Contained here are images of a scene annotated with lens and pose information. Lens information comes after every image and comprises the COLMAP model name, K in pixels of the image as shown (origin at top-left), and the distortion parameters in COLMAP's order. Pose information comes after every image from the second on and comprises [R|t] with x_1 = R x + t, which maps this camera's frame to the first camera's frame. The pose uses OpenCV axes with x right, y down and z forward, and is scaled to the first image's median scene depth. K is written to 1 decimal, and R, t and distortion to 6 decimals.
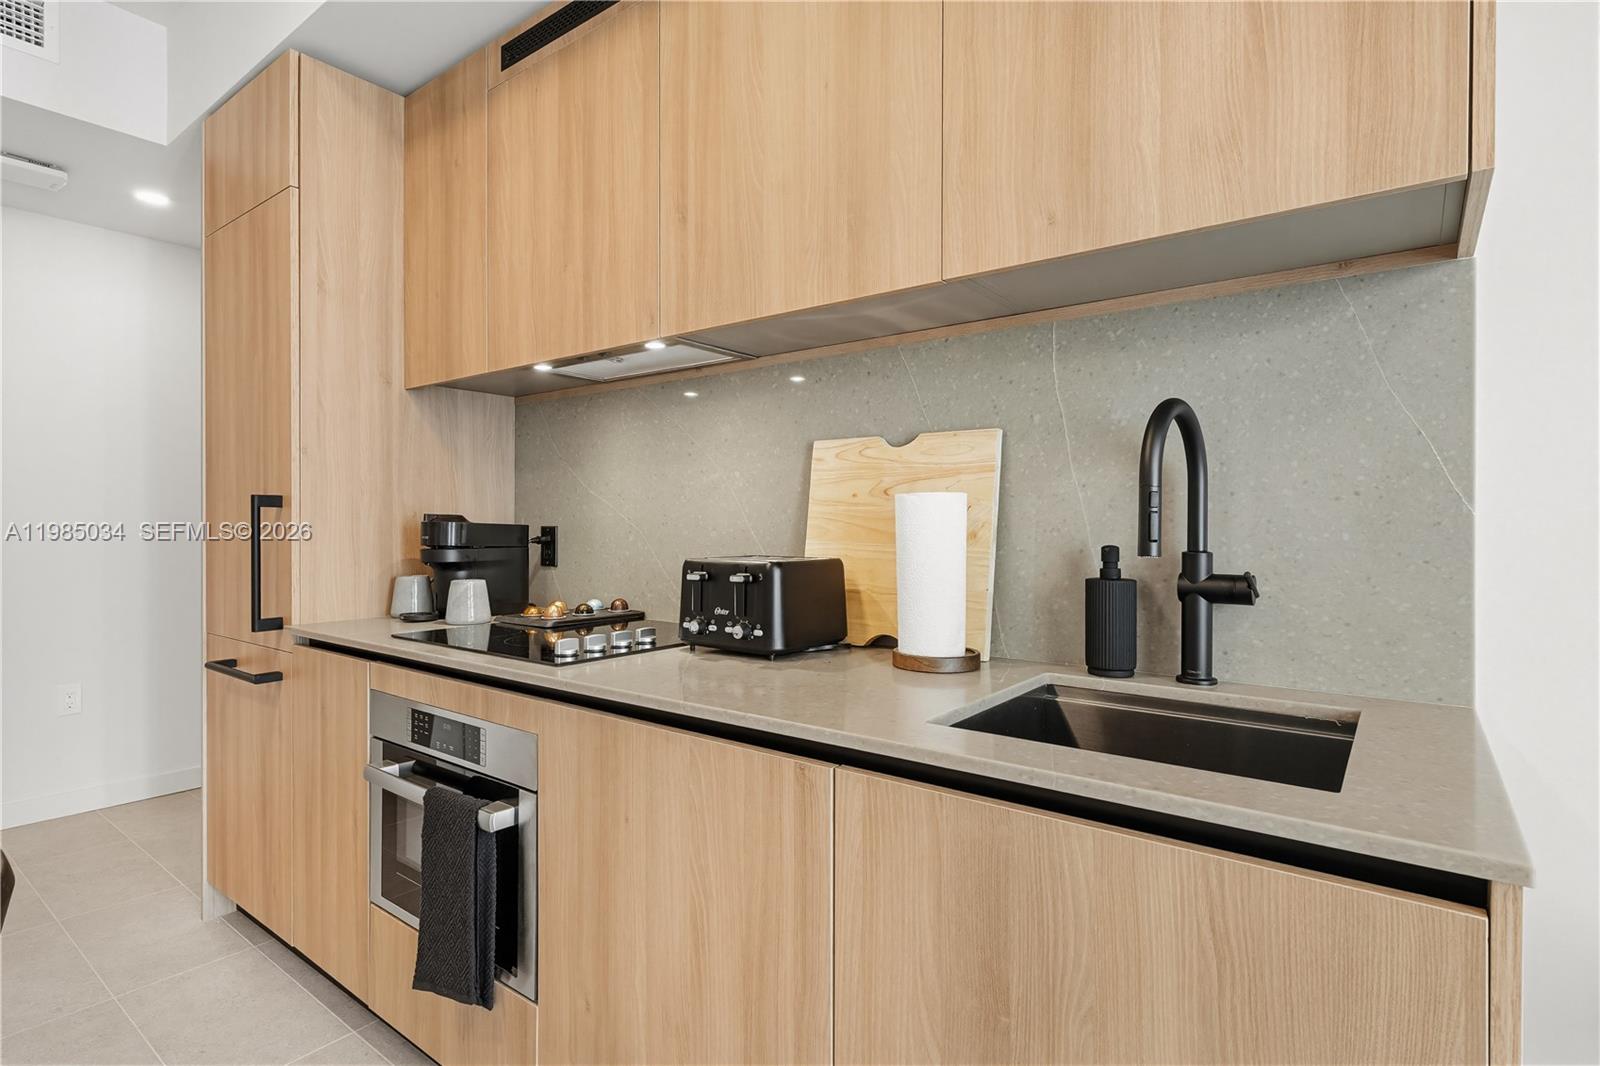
lens RADIAL K [[795.1, 0, 795.5], [0, 795.1, 525.9], [0, 0, 1]] dist [-0.004960, 0.000077]
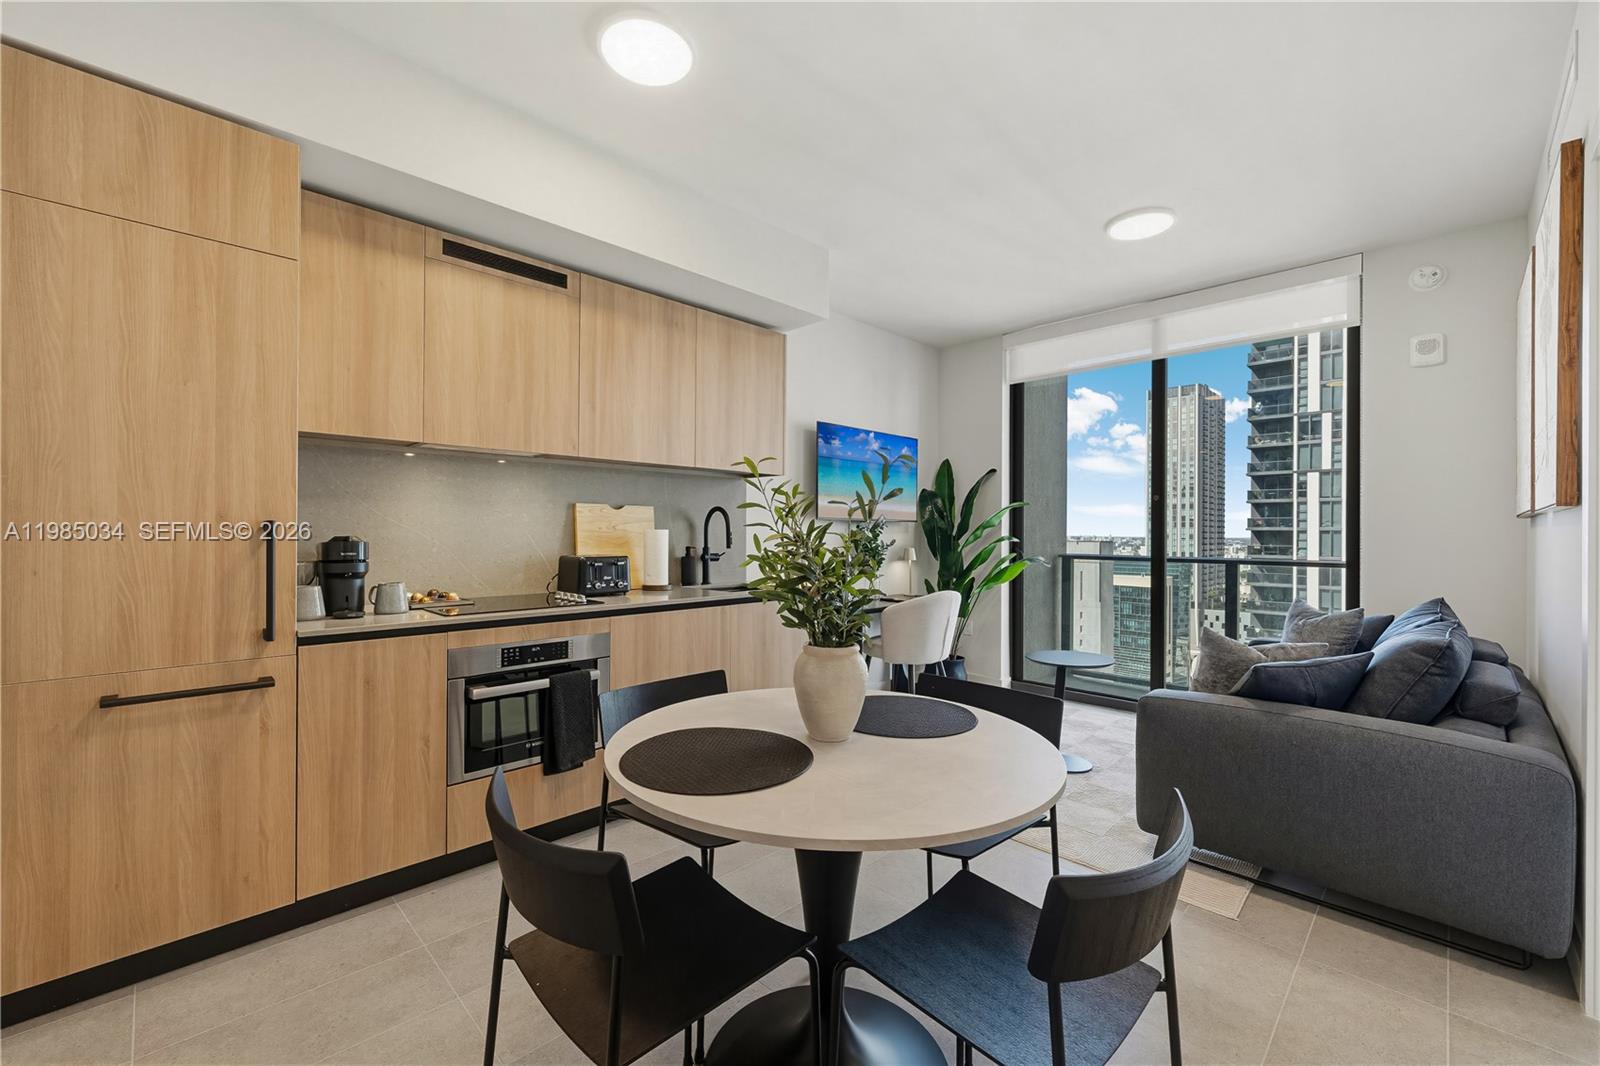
lens RADIAL K [[646.6, 0, 796.4], [0, 646.6, 531.6], [0, 0, 1]] dist [0.000023, -0.000086]
pose [[0.137498, 0.000175, 0.990502, -1.879969], [-0.001845, 0.999998, 0.000080, -0.031941], [-0.990500, -0.001838, 0.137498, 0.160291]]
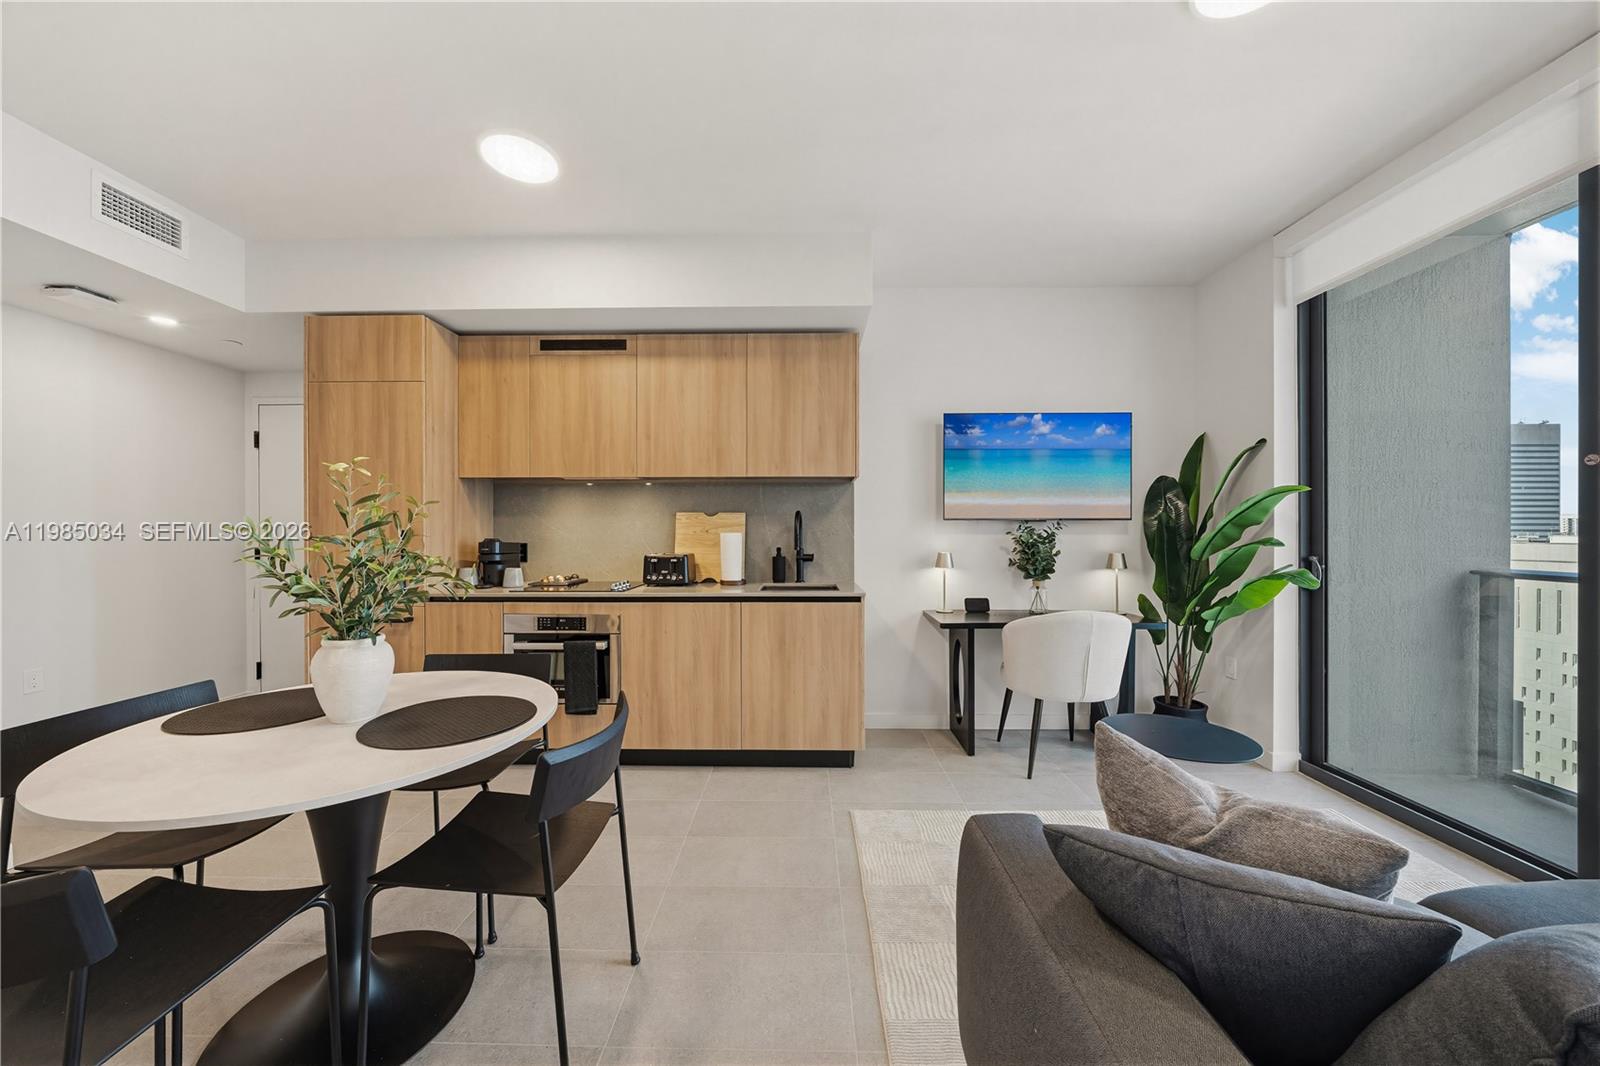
lens RADIAL K [[545.2, 0, 797.3], [0, 545.2, 534.9], [0, 0, 1]] dist [-0.006514, -0.000056]
pose [[0.802539, -0.005231, 0.596577, -0.883121], [0.005142, 0.999985, 0.001852, -0.031600], [-0.596577, 0.001582, 0.802554, -0.911762]]
